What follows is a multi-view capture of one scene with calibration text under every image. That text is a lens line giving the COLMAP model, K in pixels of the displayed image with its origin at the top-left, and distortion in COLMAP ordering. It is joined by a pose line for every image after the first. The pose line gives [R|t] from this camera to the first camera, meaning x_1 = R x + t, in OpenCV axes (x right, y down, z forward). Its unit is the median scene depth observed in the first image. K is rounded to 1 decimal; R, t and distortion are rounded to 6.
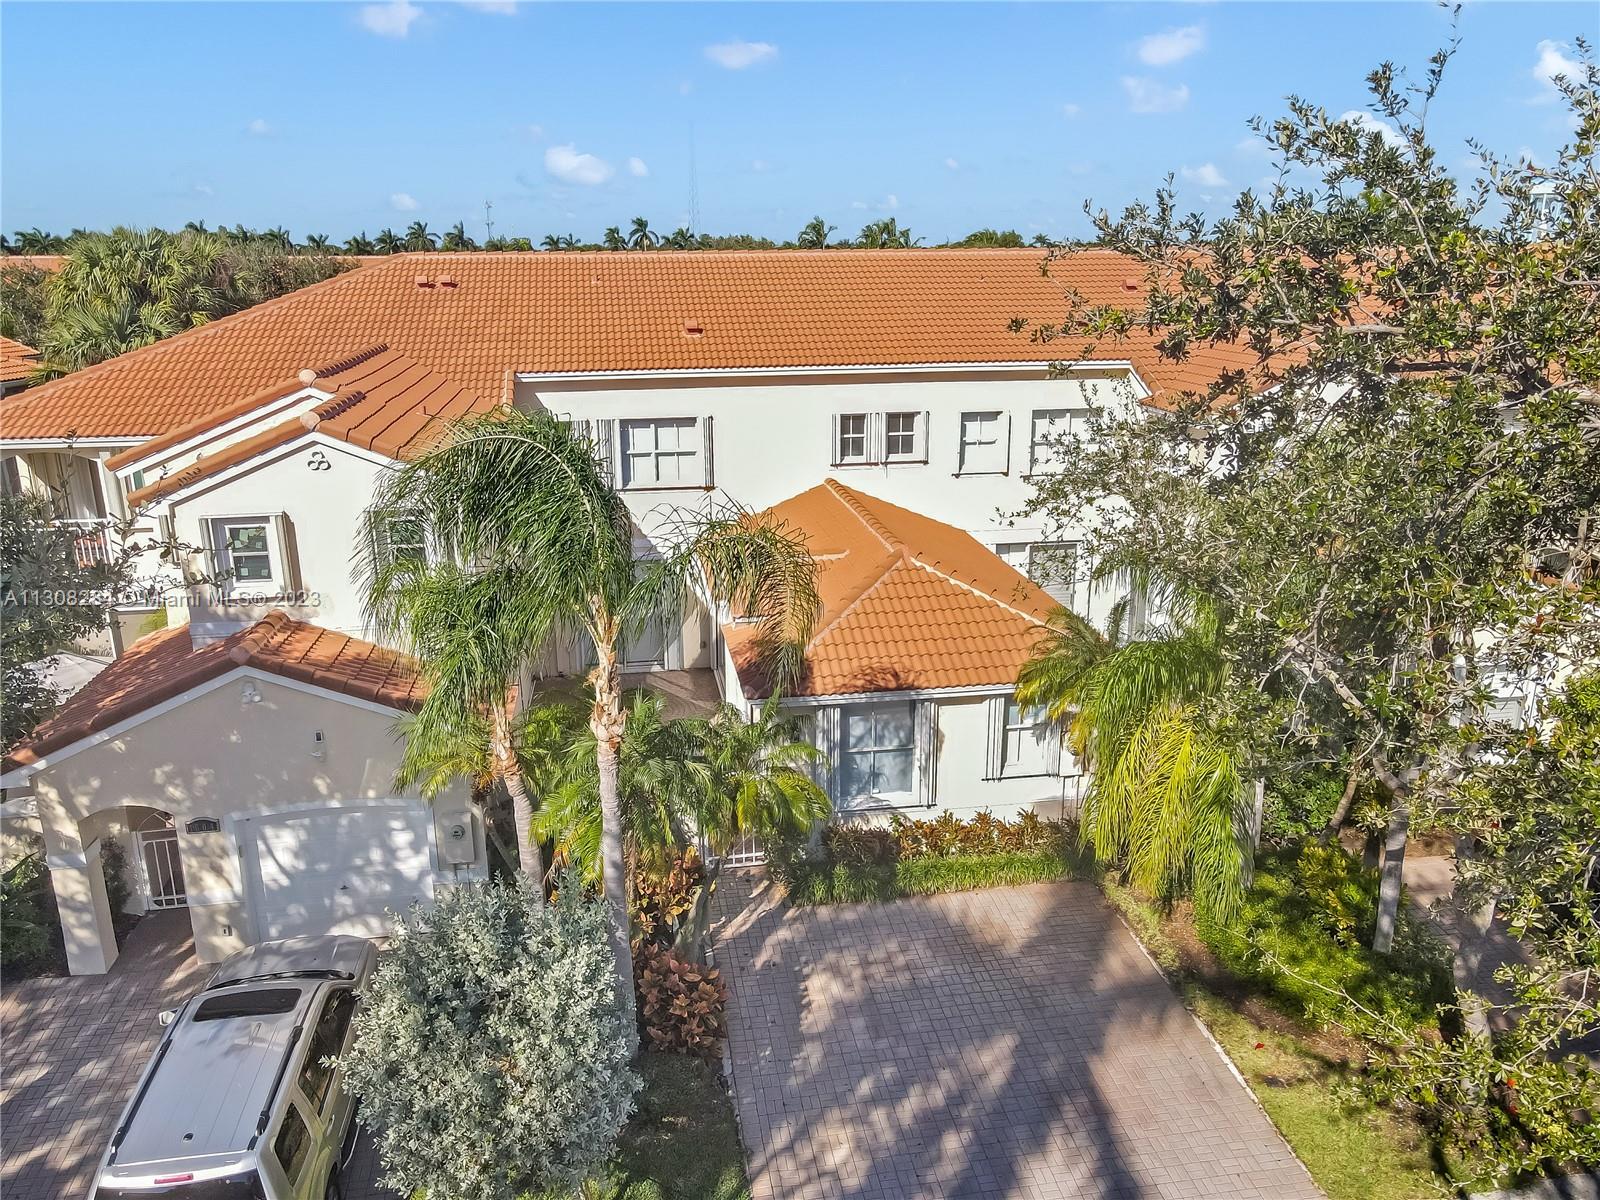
lens RADIAL K [[1162.4, 0, 800.0], [0, 1162.4, 600.0], [0, 0, 1]] dist [-0.004338, -0.007712]
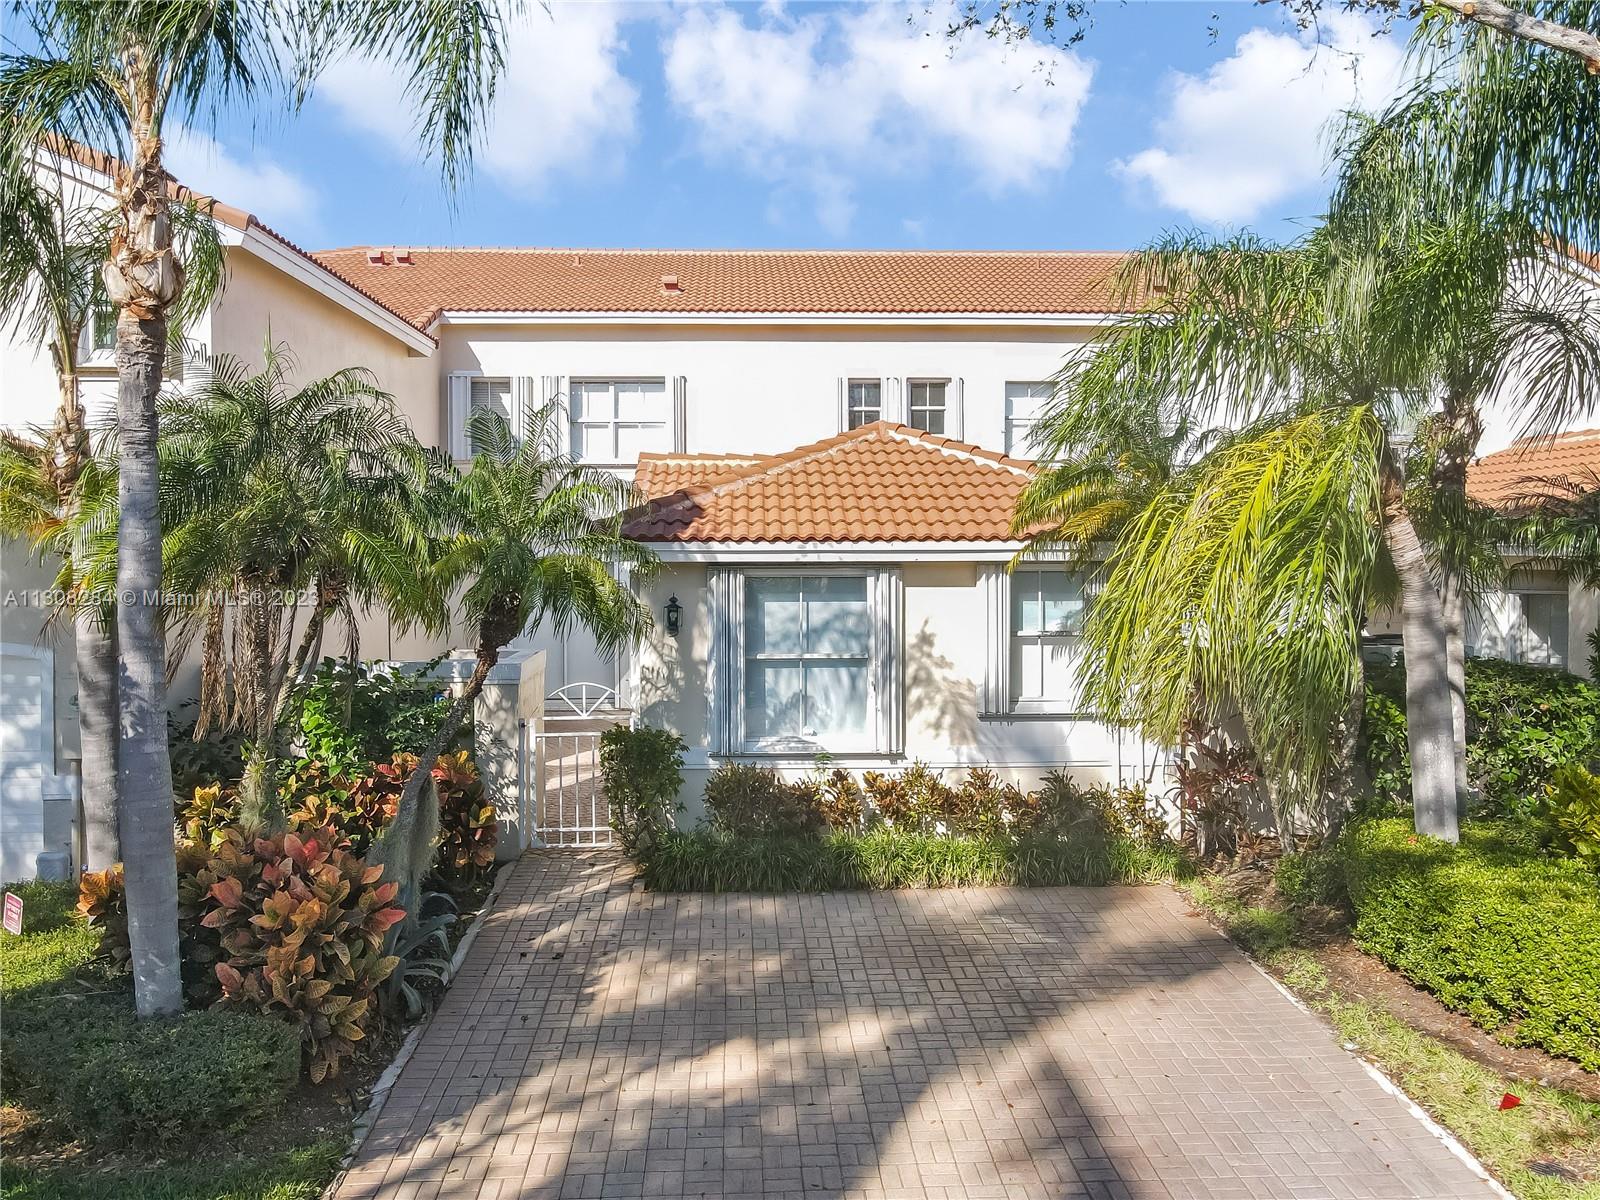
lens RADIAL K [[1162.4, 0, 800.0], [0, 1162.4, 600.0], [0, 0, 1]] dist [-0.004338, -0.007712]
pose [[0.992761, 0.008222, -0.119826, 0.102147], [-0.037880, 0.968171, -0.247408, 0.189571], [0.113978, 0.250156, 0.961473, 0.287147]]
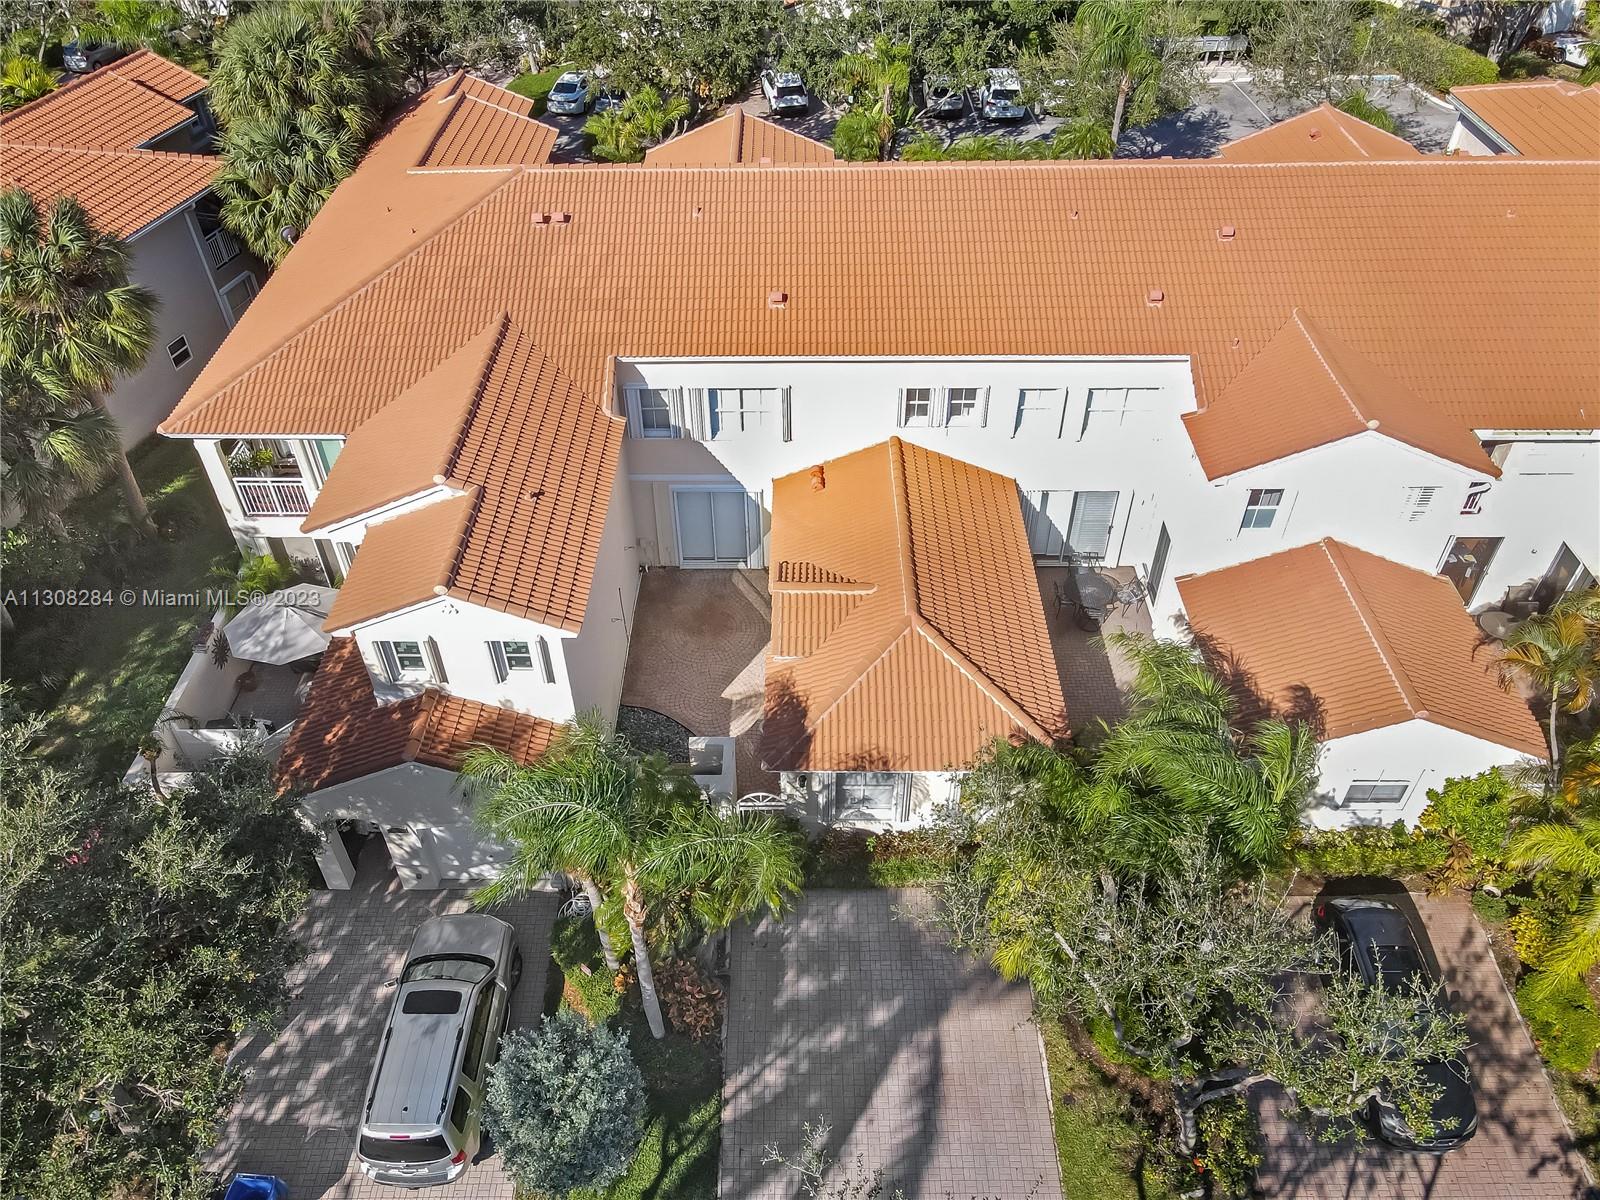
lens RADIAL K [[1162.4, 0, 800.0], [0, 1162.4, 600.0], [0, 0, 1]] dist [-0.004338, -0.007712]
pose [[0.986189, 0.111203, -0.122743, 0.096510], [-0.048125, 0.901504, 0.430086, -0.465948], [0.158480, -0.418239, 0.894405, -0.089276]]
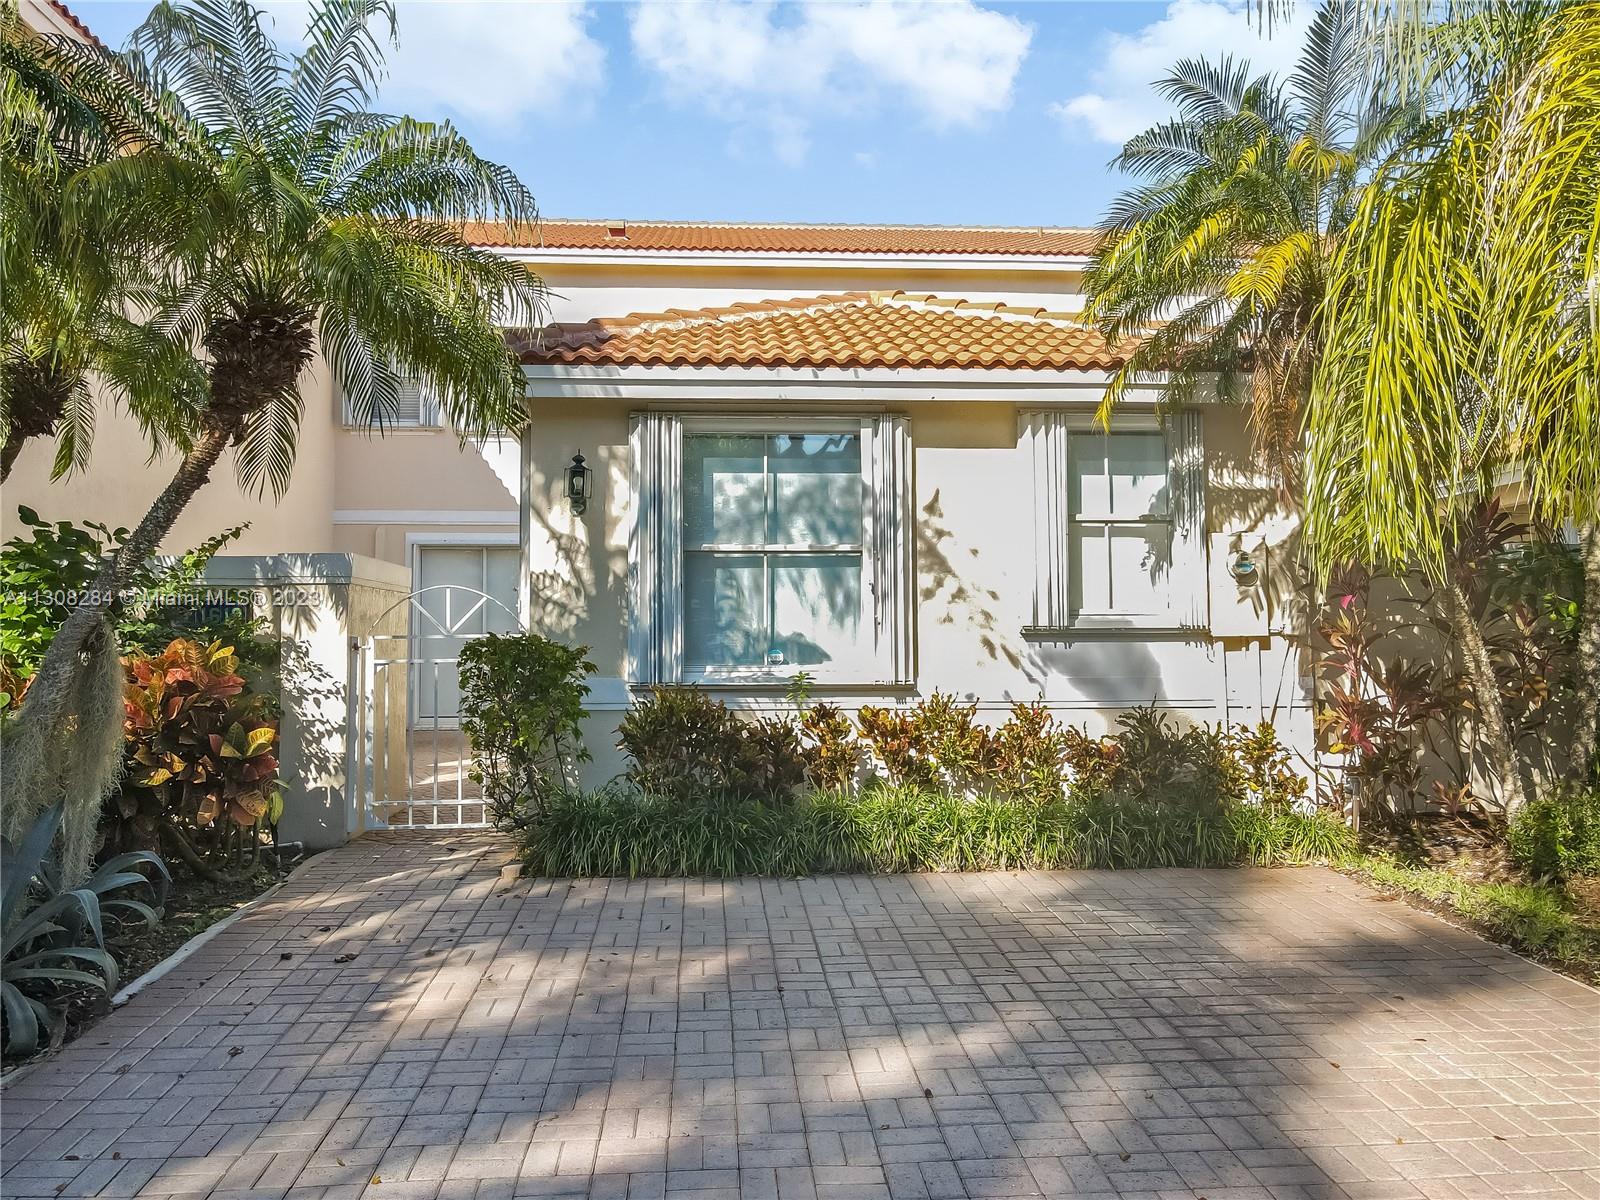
lens RADIAL K [[1146.2, 0, 800.2], [0, 1146.2, 635.8], [0, 0, 1]] dist [0.006978, 0.005806]
pose [[0.995243, -0.002193, -0.097400, 0.087195], [-0.028447, 0.949640, -0.312050, 0.218185], [0.093179, 0.313337, 0.945060, 0.450352]]
